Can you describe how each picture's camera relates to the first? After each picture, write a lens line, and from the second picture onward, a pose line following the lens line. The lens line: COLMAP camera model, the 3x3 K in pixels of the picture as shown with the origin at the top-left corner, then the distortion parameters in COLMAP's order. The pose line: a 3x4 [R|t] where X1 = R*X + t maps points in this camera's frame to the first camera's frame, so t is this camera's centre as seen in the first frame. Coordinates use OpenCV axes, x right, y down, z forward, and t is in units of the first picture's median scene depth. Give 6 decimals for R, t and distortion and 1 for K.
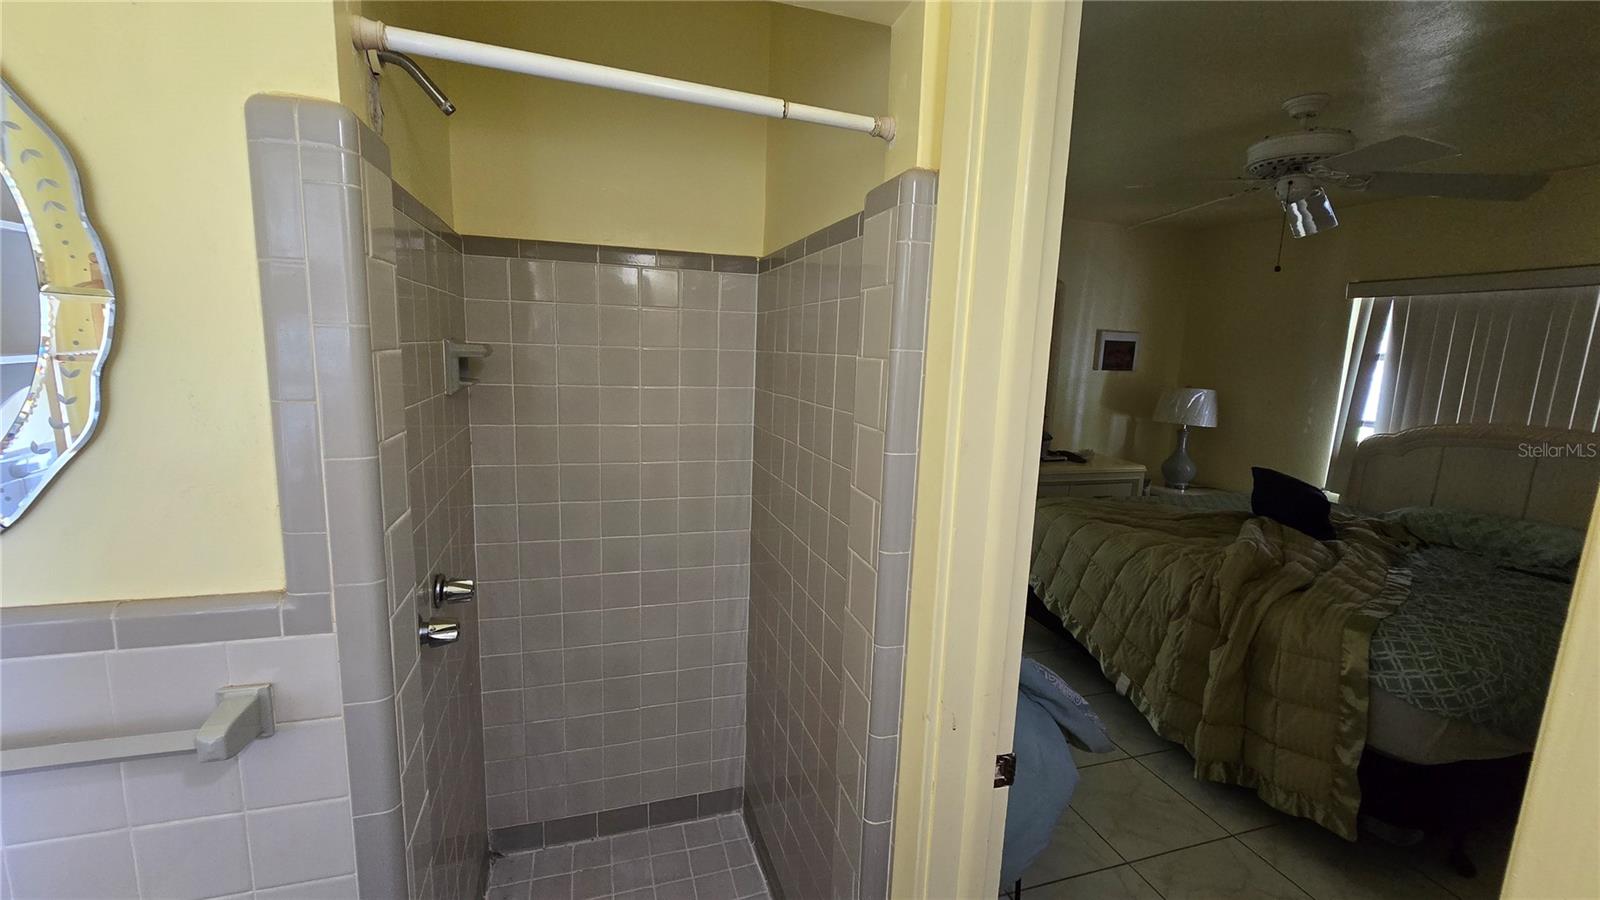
lens RADIAL K [[653.2, 0, 800.1], [0, 653.2, 452.6], [0, 0, 1]] dist [-0.002485, -0.000265]
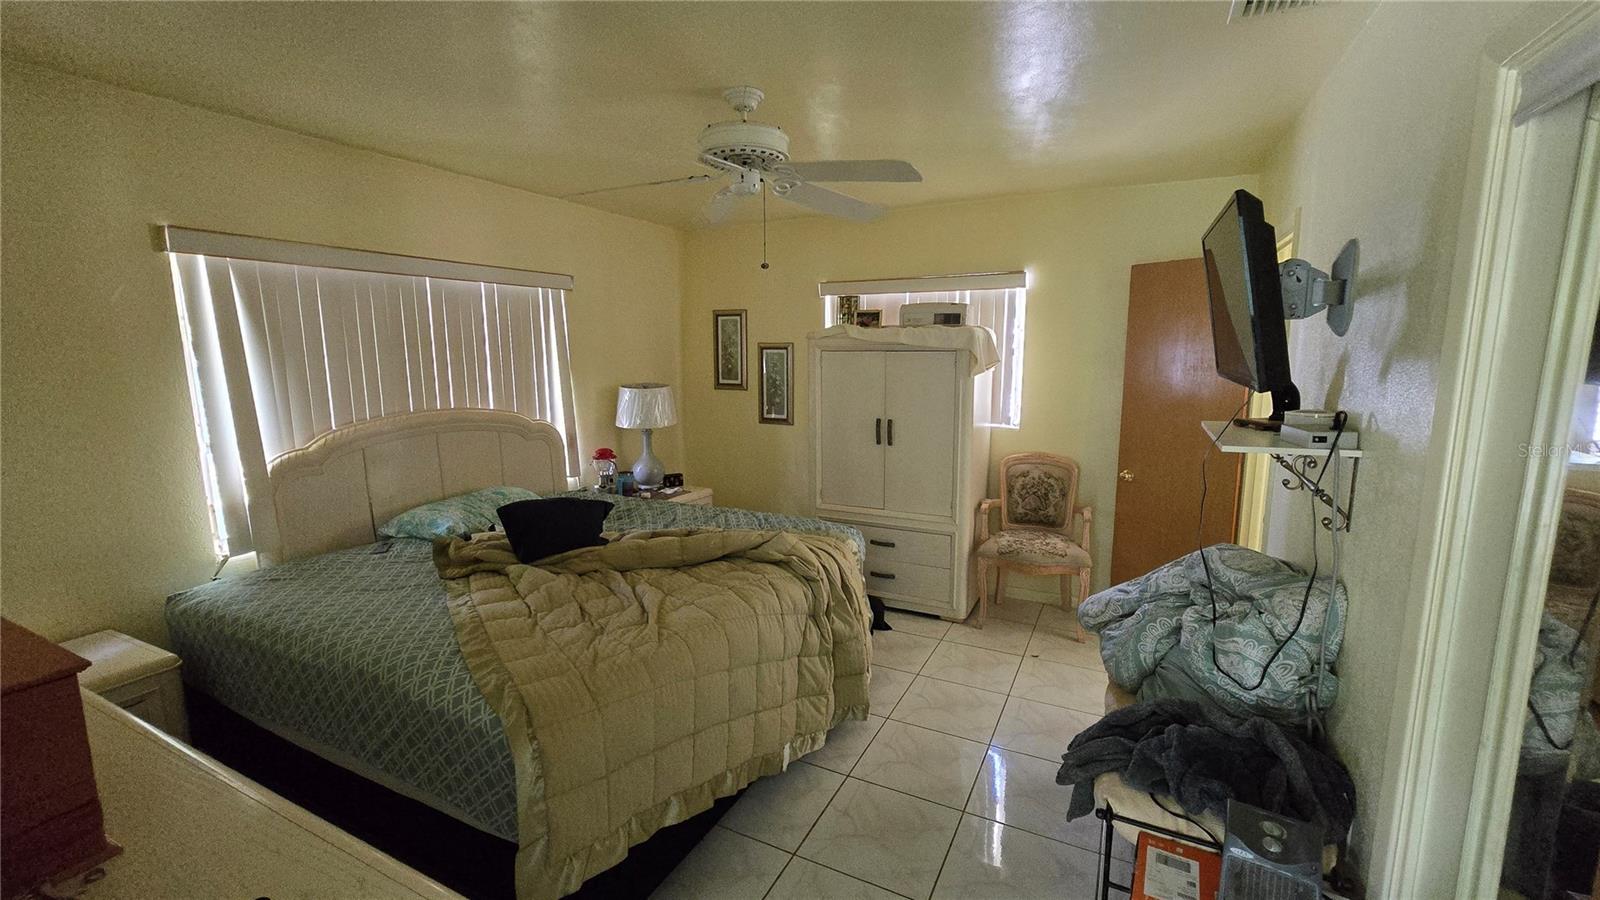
lens RADIAL K [[653.2, 0, 802.8], [0, 653.2, 452.0], [0, 0, 1]] dist [-0.002485, -0.000265]
pose [[-0.710482, -0.140284, 0.689591, -0.030407], [0.089380, 0.954004, 0.286160, -0.189402], [-0.698017, 0.264947, -0.665264, 1.105863]]
